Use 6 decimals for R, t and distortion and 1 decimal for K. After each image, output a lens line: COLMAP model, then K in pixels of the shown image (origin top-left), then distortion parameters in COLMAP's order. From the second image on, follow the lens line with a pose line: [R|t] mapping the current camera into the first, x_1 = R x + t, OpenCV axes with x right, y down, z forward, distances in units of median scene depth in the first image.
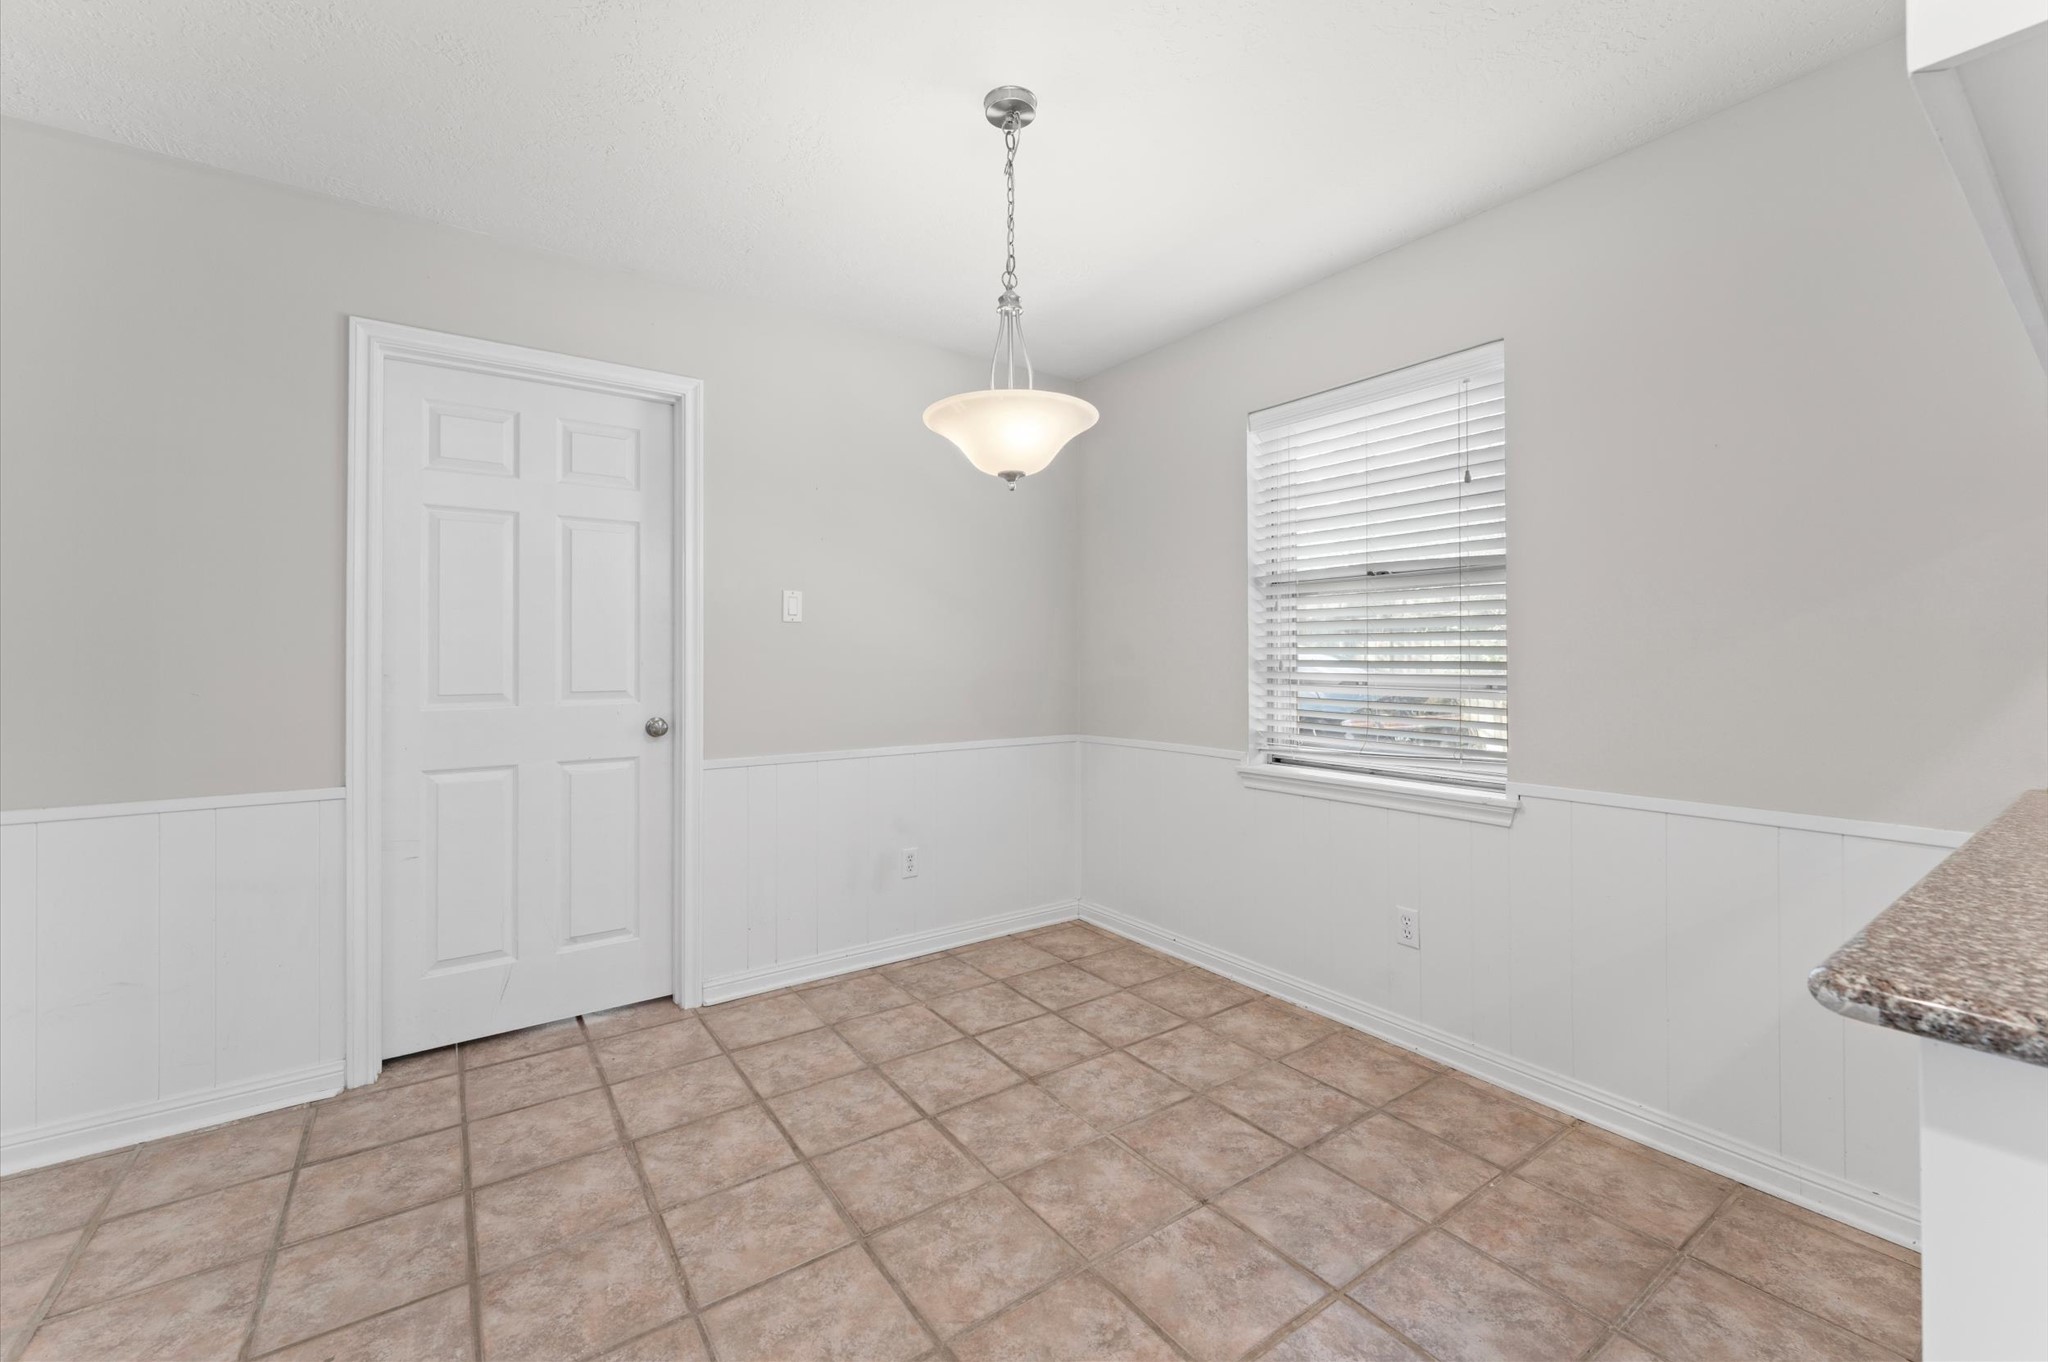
lens RADIAL K [[831.3, 0, 1016.0], [0, 831.3, 666.3], [0, 0, 1]] dist [0.000011, 0.000010]
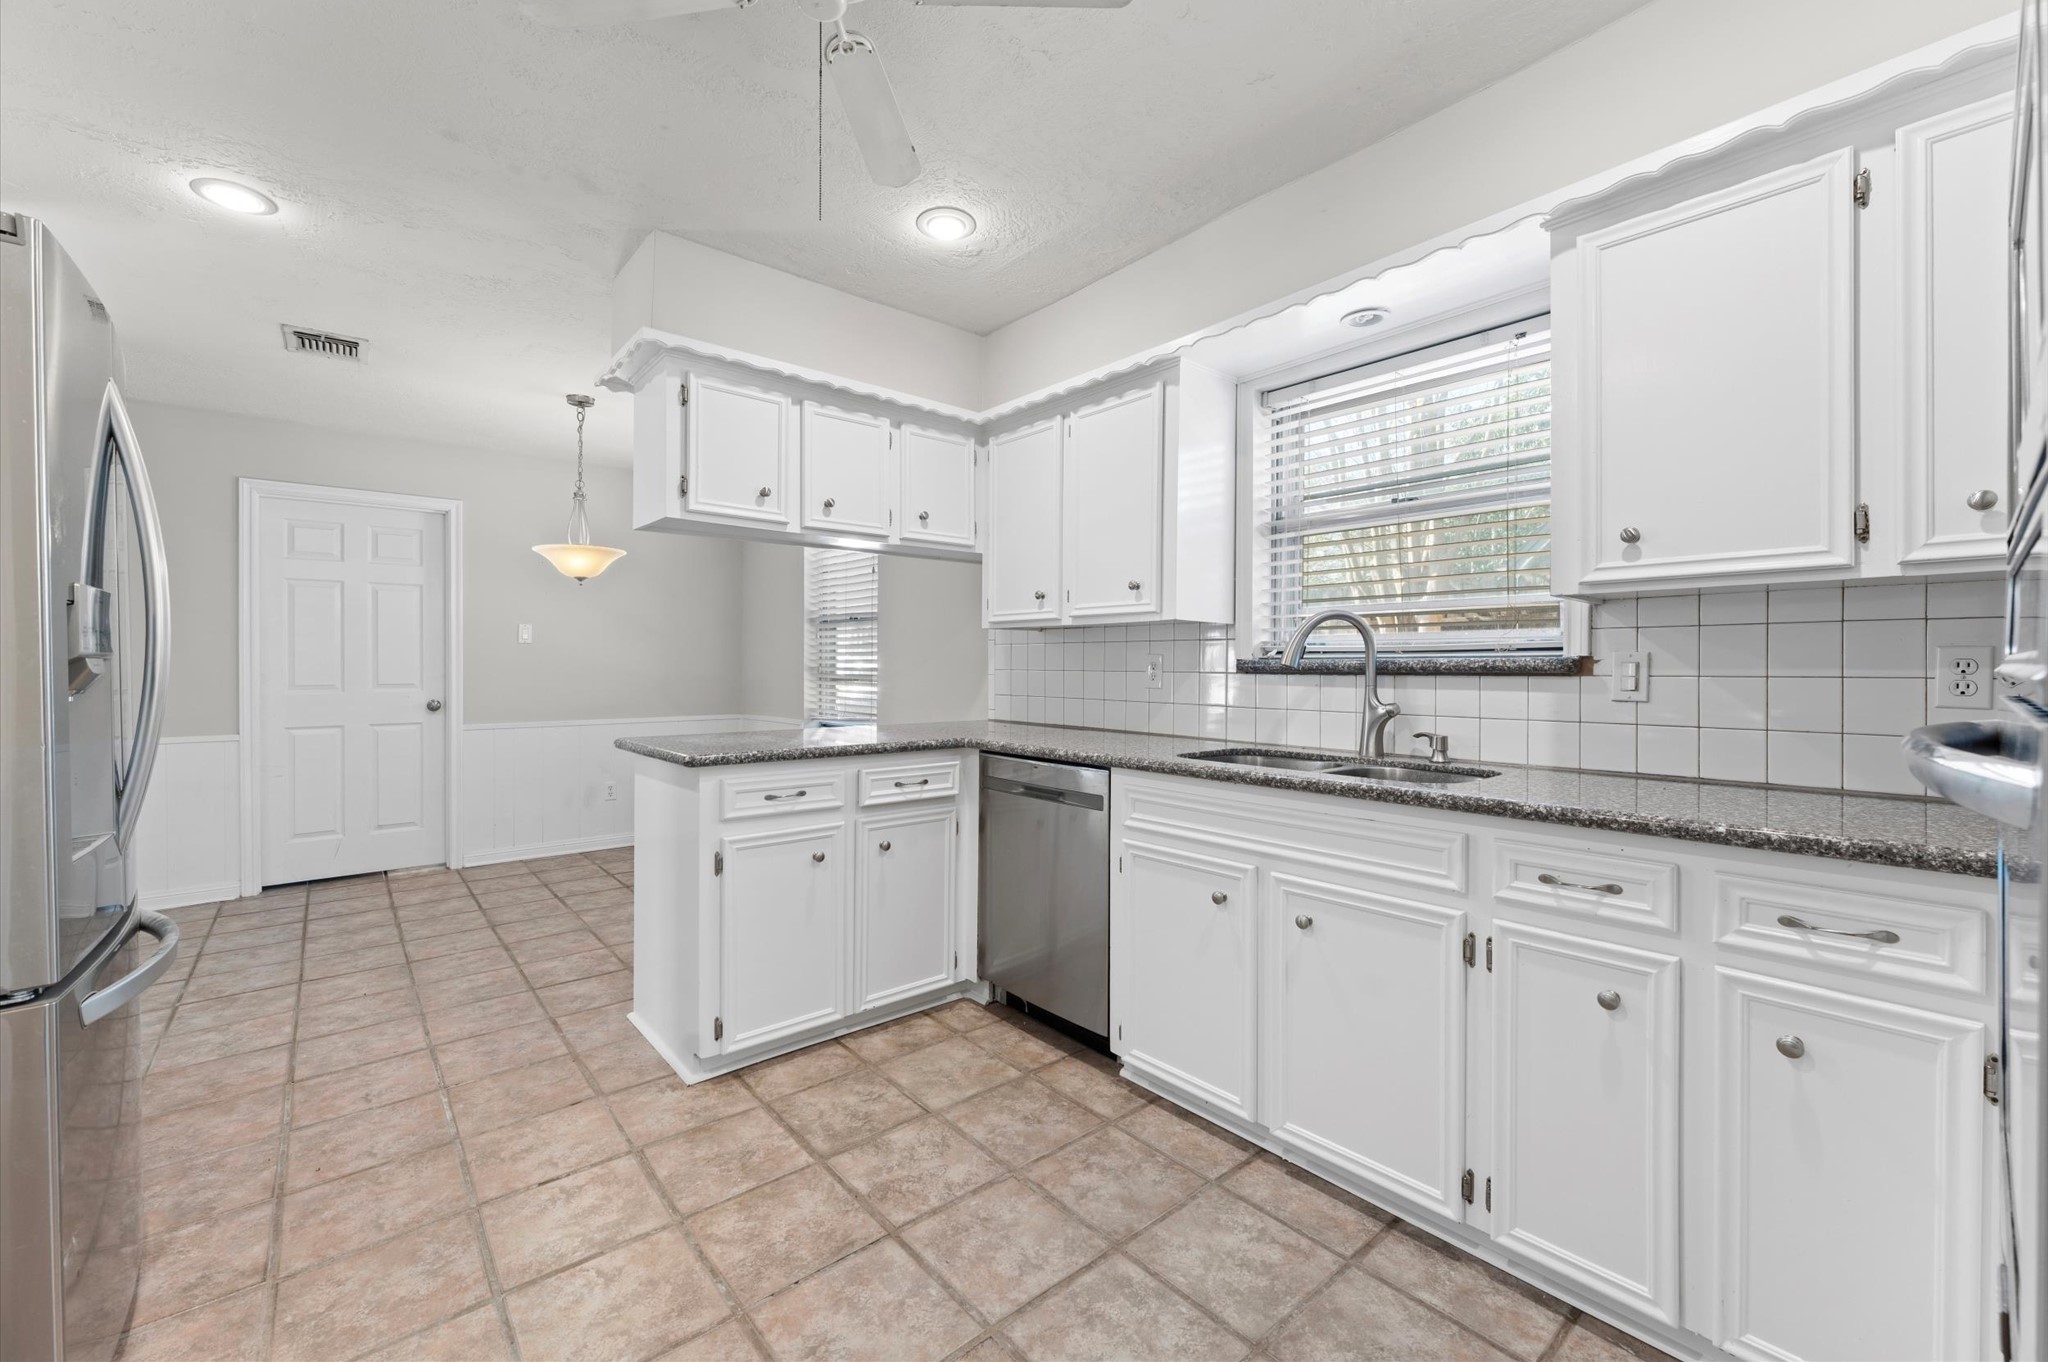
lens RADIAL K [[837.4, 0, 1024.0], [0, 837.4, 681.0], [0, 0, 1]] dist [0.001222, 0.000153]
pose [[0.996635, -0.000707, 0.081968, 0.677973], [-0.000130, 0.999948, 0.010199, 0.005744], [-0.081971, -0.010175, 0.996583, -0.869041]]
